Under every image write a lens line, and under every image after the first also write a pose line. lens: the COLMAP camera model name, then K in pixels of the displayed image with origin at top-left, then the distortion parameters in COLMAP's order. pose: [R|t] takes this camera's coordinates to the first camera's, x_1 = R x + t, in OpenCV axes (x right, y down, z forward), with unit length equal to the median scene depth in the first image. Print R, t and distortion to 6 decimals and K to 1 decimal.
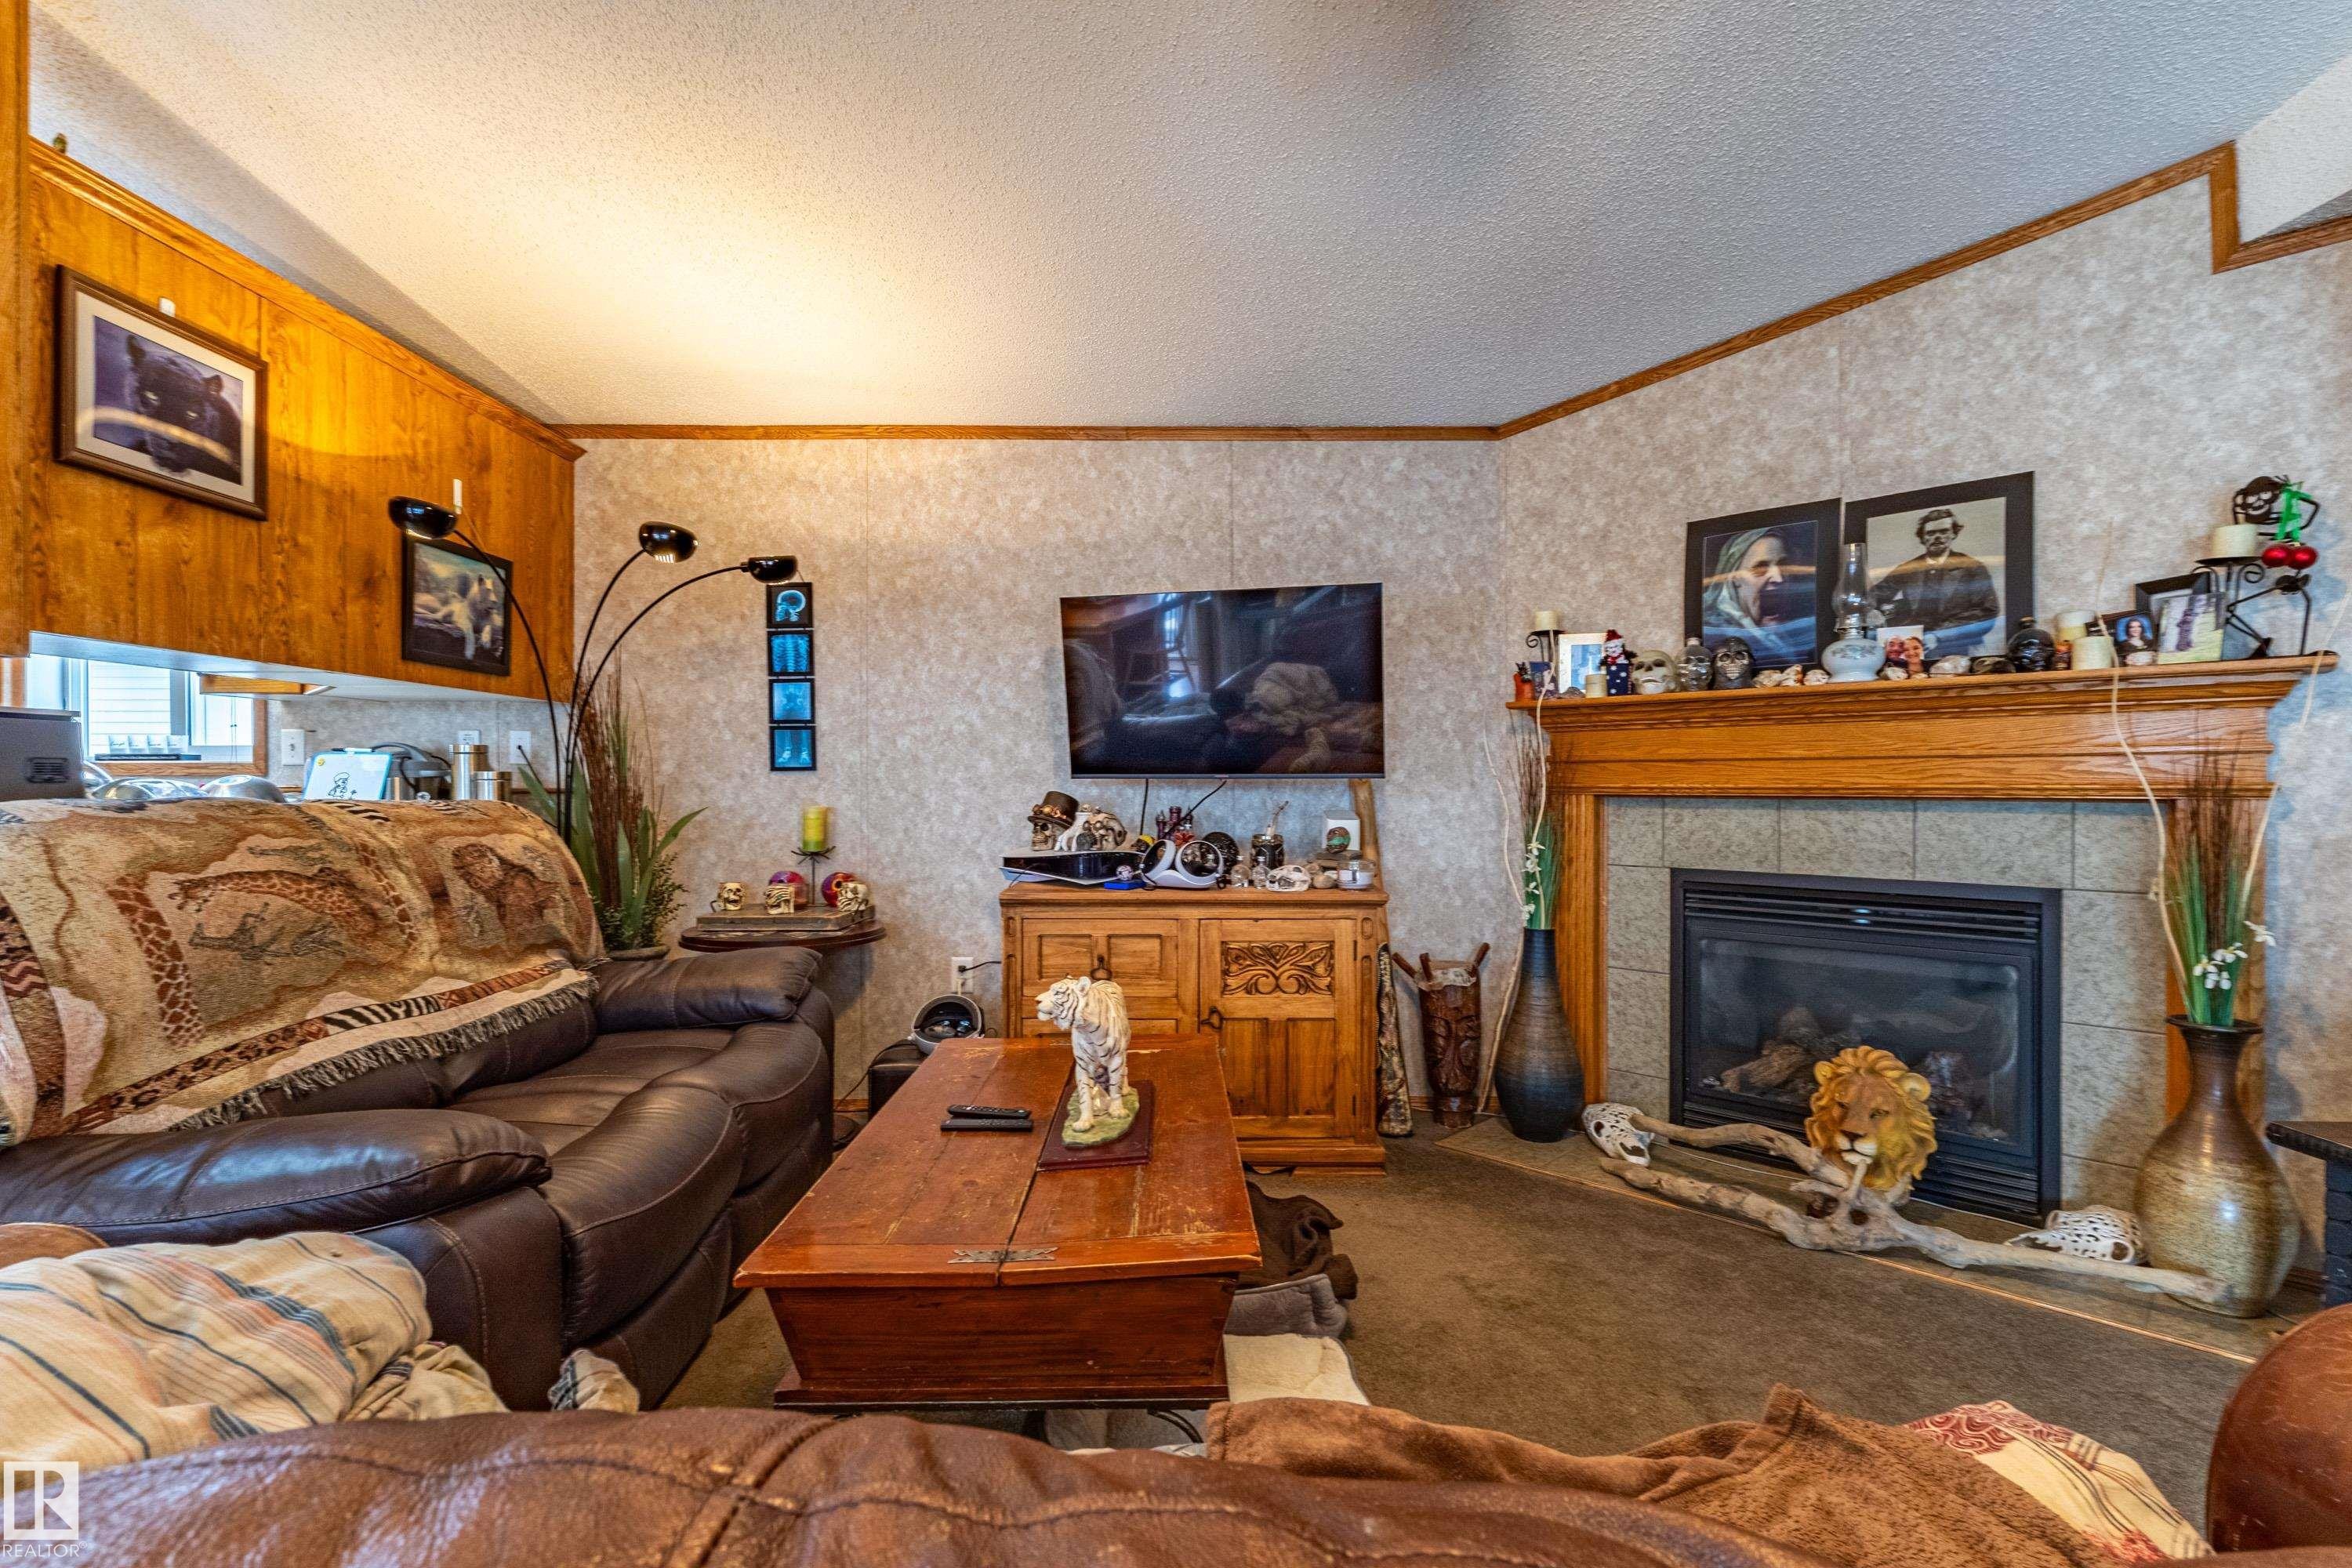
lens RADIAL K [[1085.2, 0, 1181.3], [0, 1085.2, 790.7], [0, 0, 1]] dist [0.000741, 0.001758]
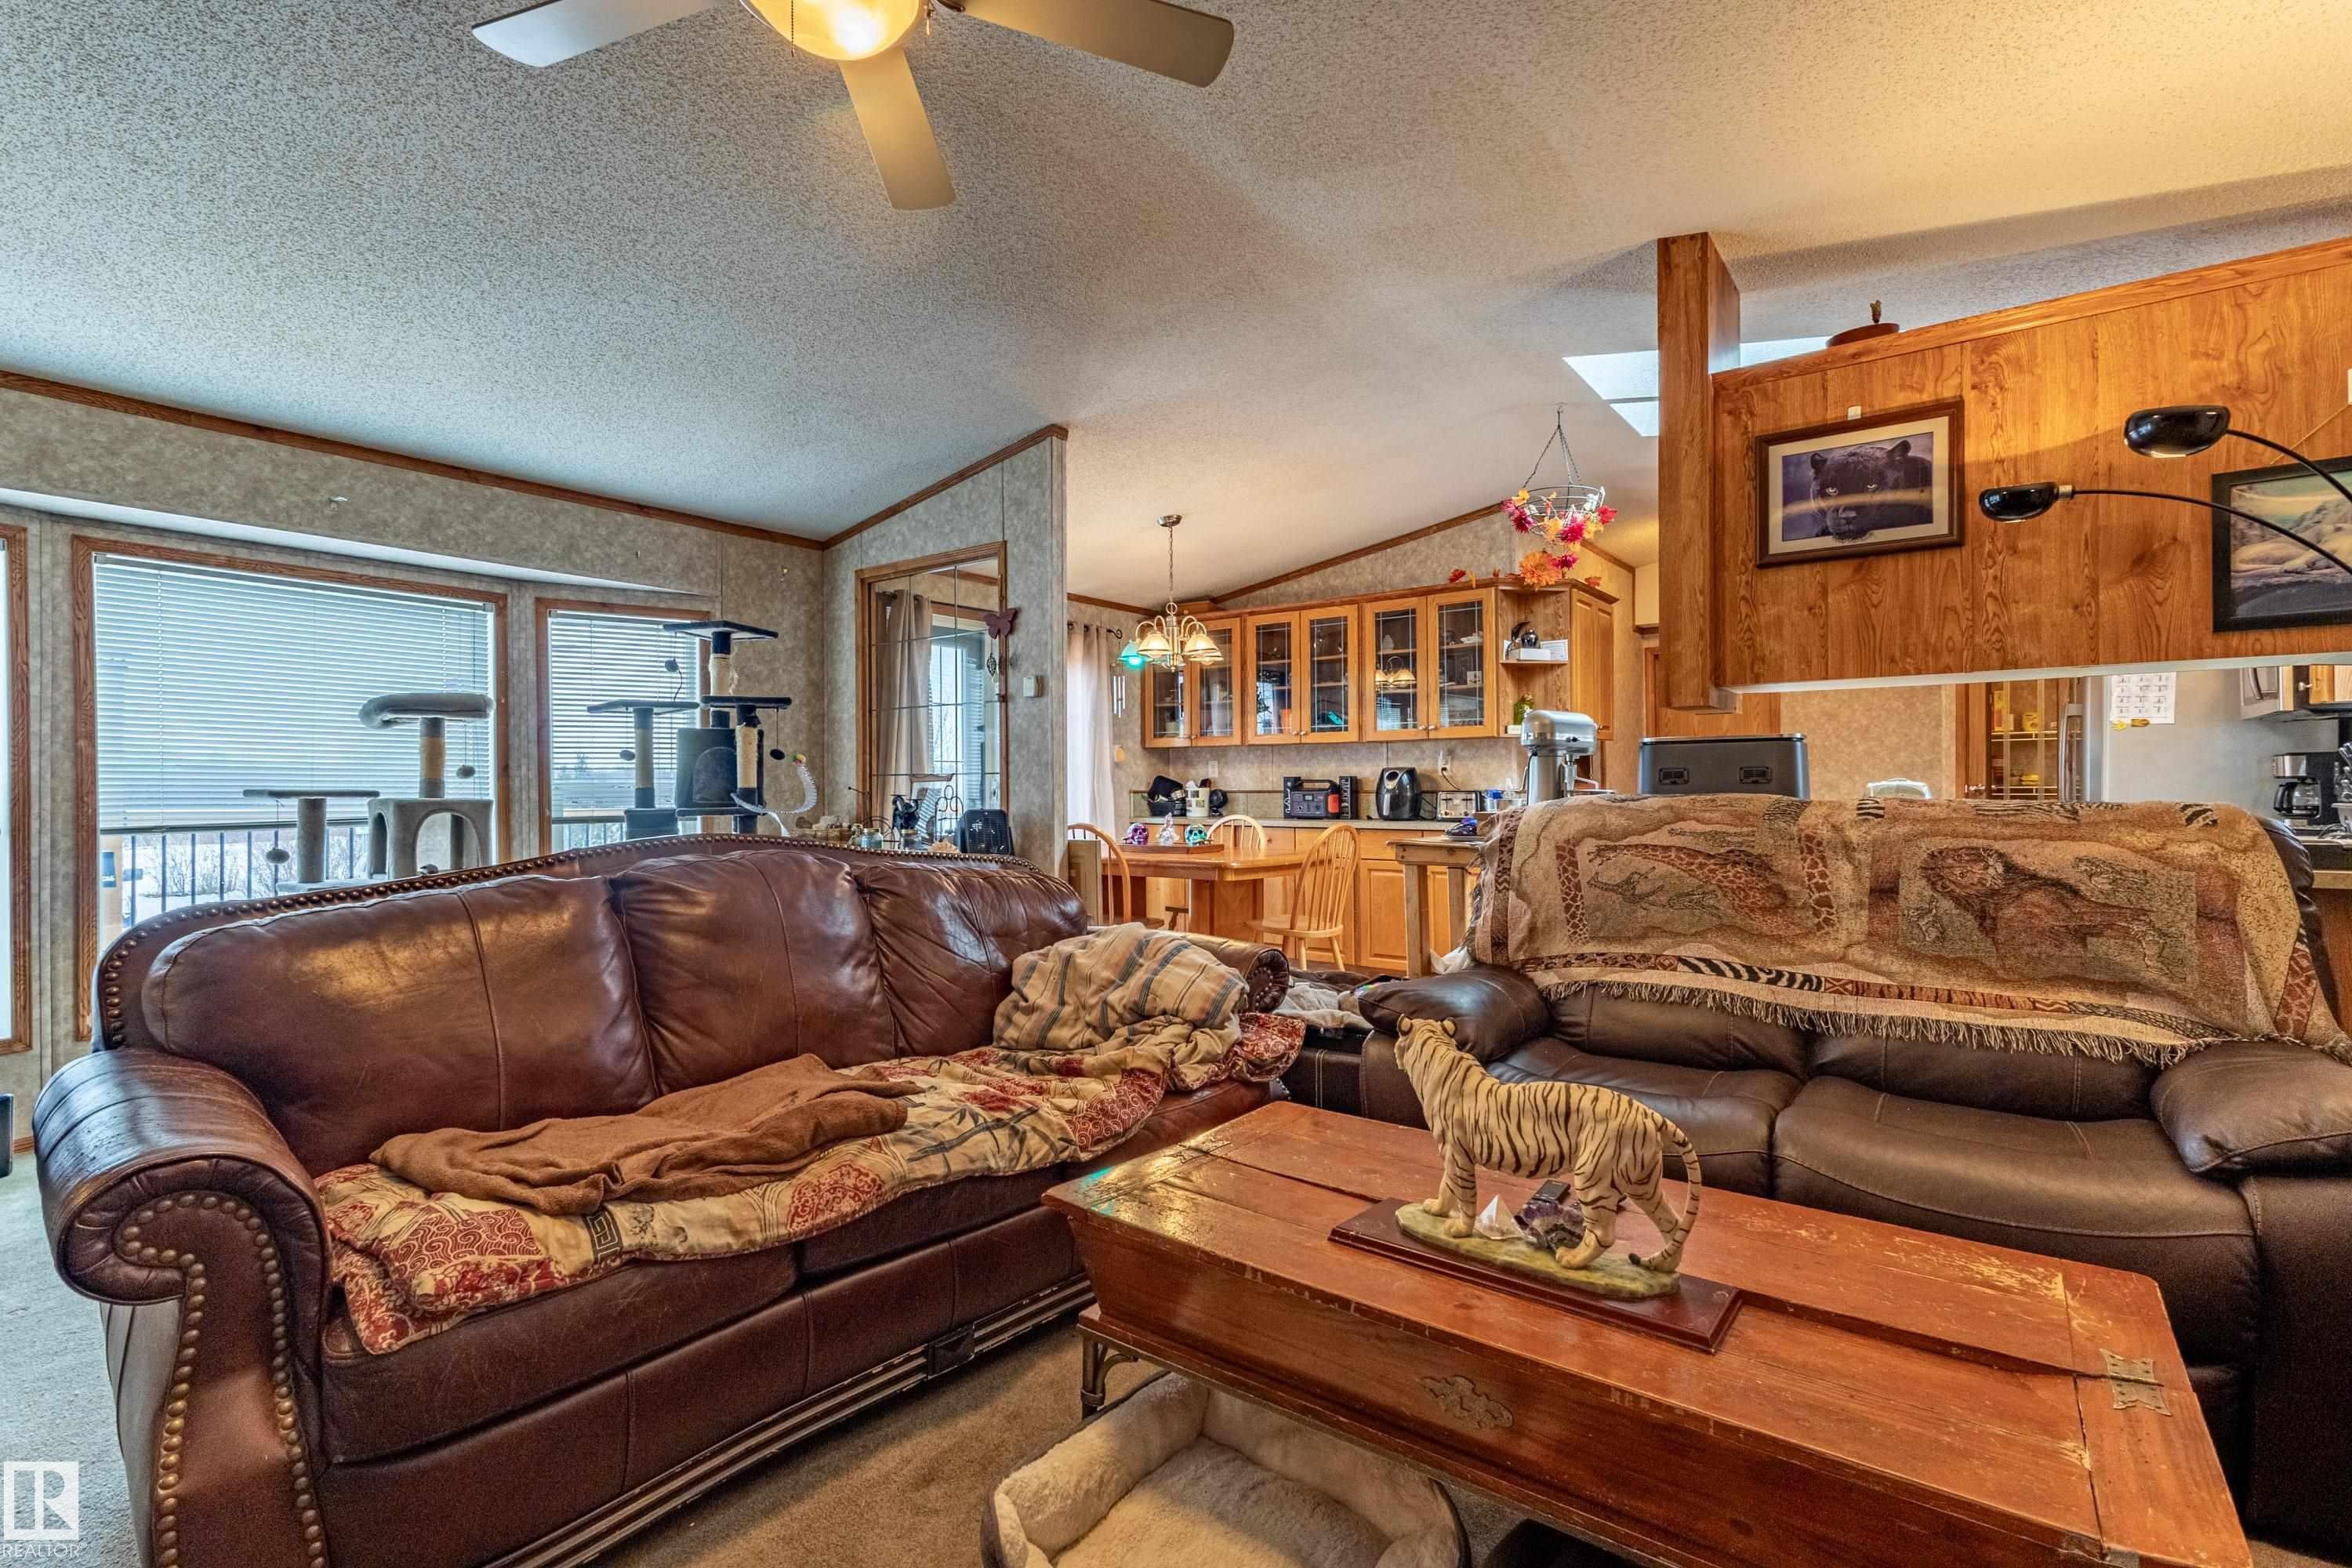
lens RADIAL K [[1085.2, 0, 1172.3], [0, 1085.2, 780.7], [0, 0, 1]] dist [0.000741, 0.001758]
pose [[-0.611825, -0.001990, -0.790991, 0.409047], [0.000564, 0.999995, -0.002952, -0.004469], [0.790993, -0.002252, -0.611821, 0.818034]]
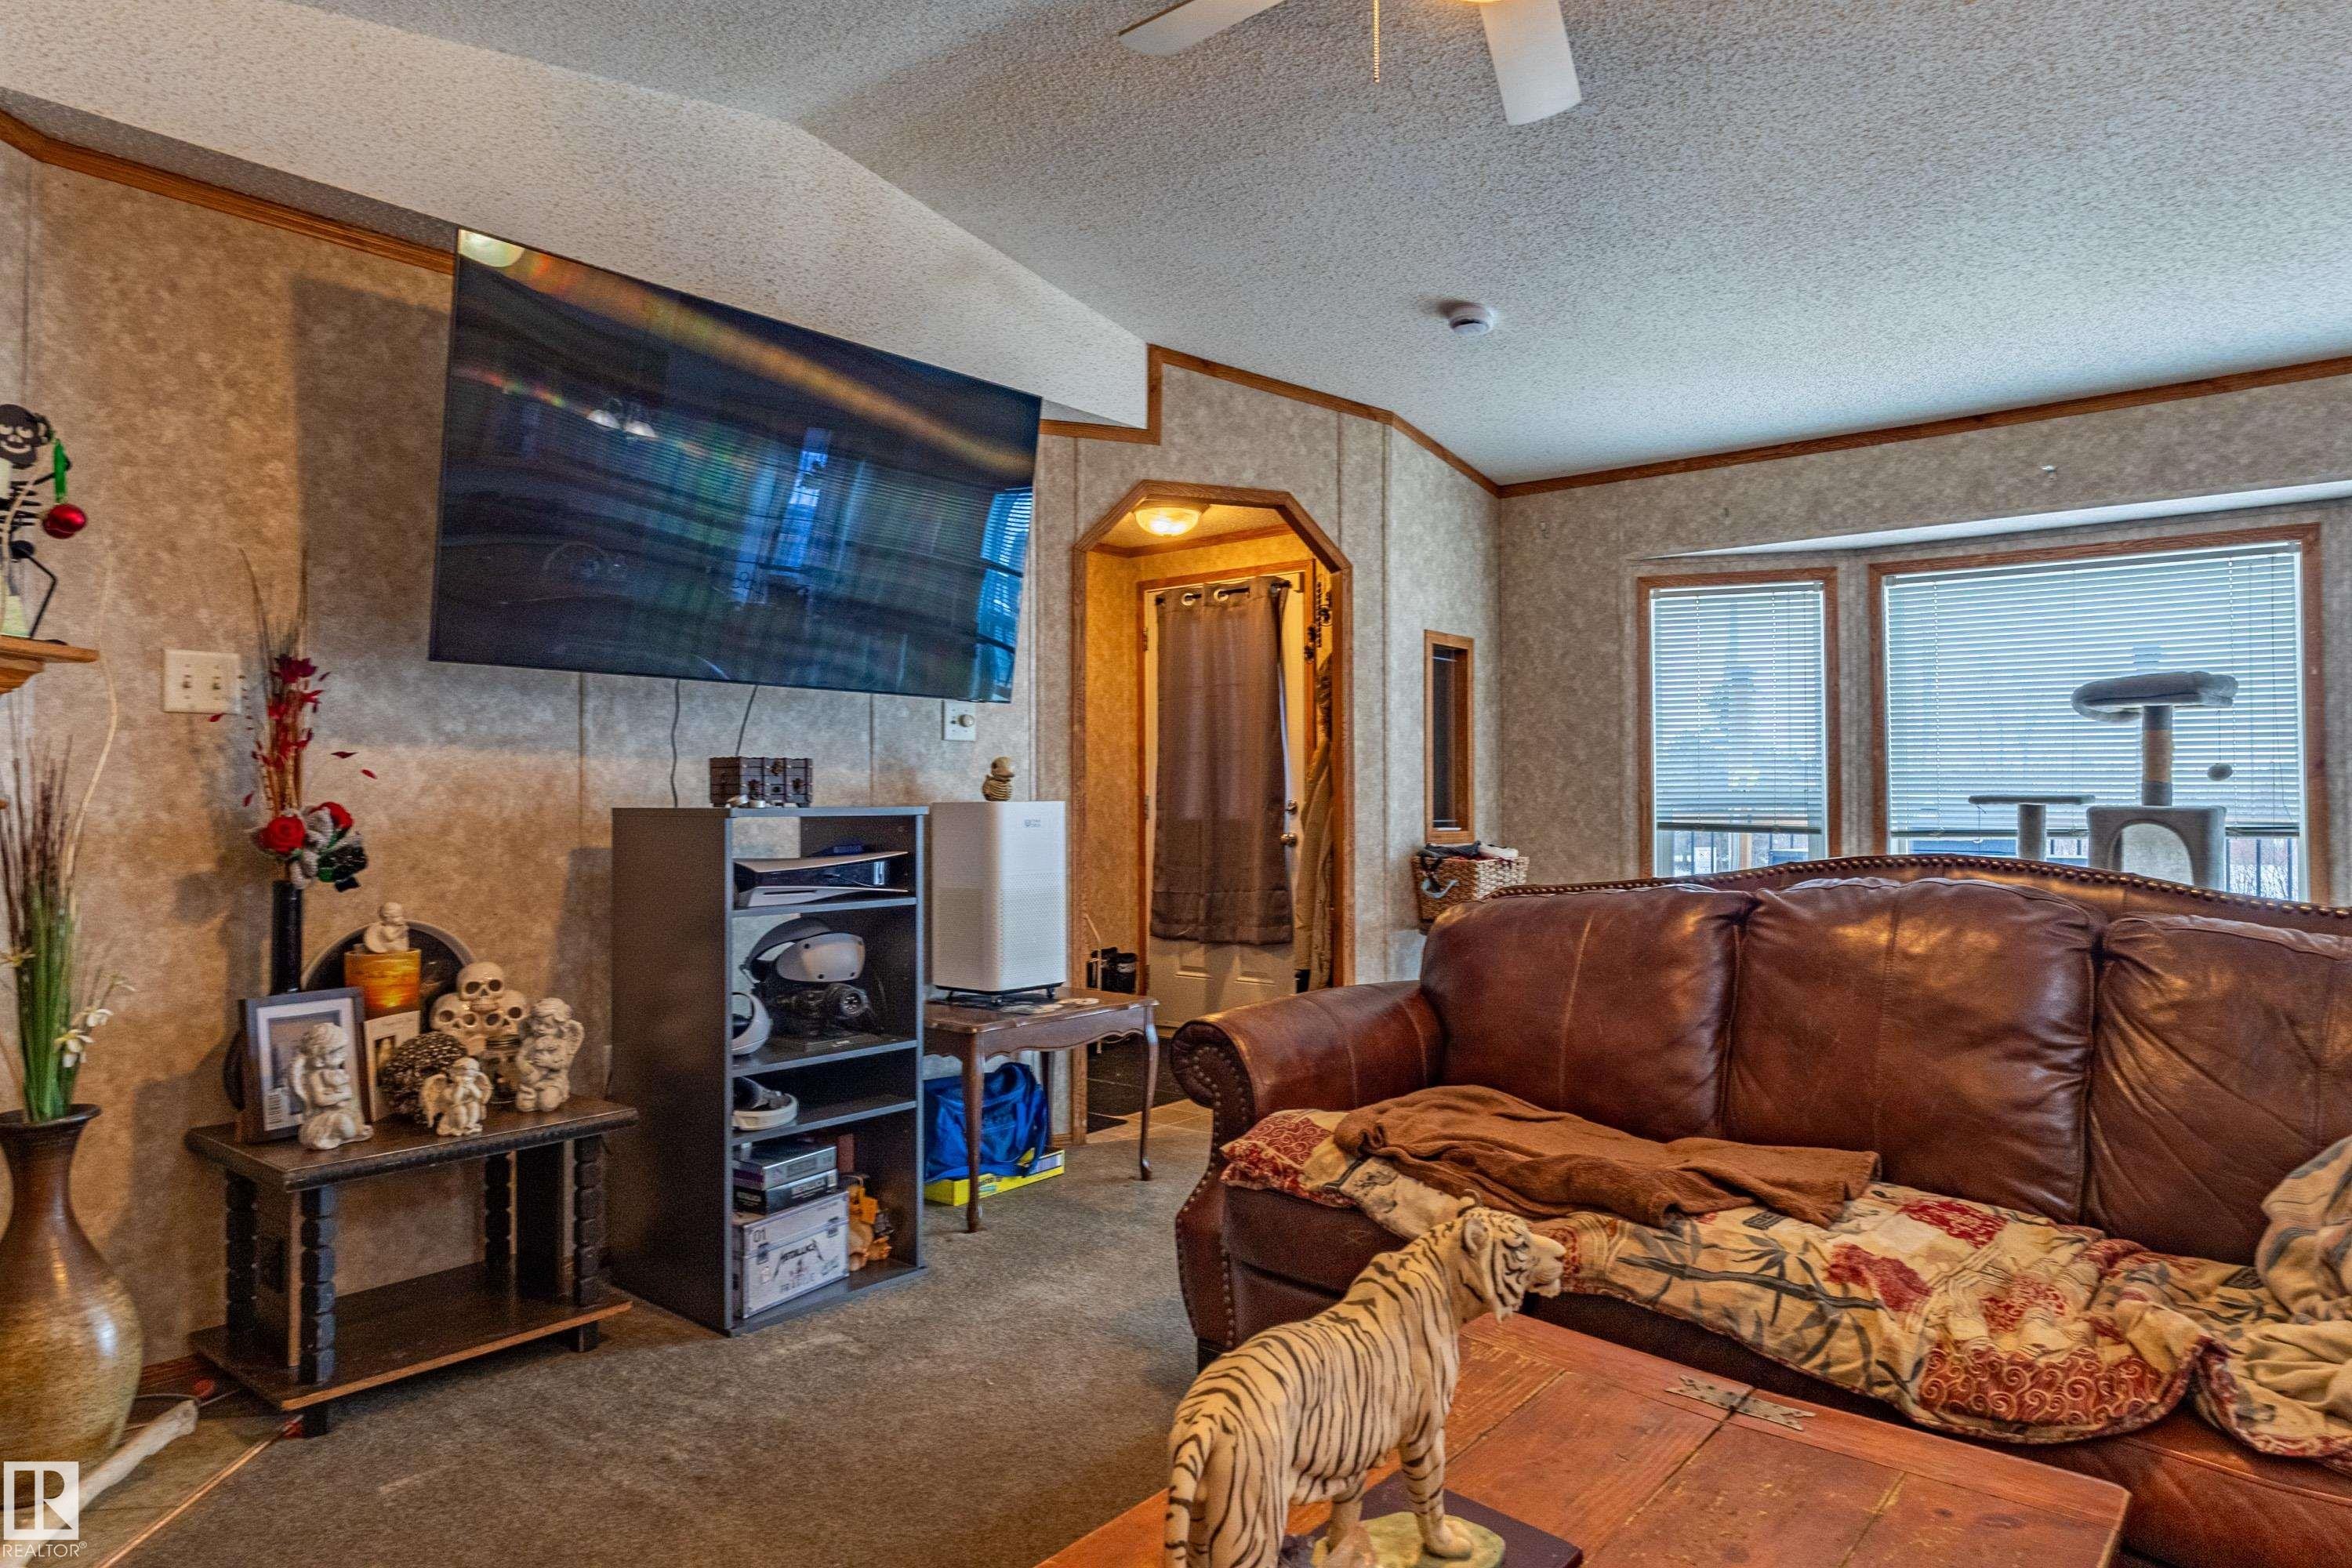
lens RADIAL K [[1414.6, 0, 1251.9], [0, 1414.6, 782.2], [0, 0, 1]] dist [0.003838, 0.005178]
pose [[-0.775806, 0.009620, 0.630898, -0.252757], [0.005880, 0.999951, -0.008017, -0.004947], [-0.630944, -0.002510, -0.775824, 0.929552]]
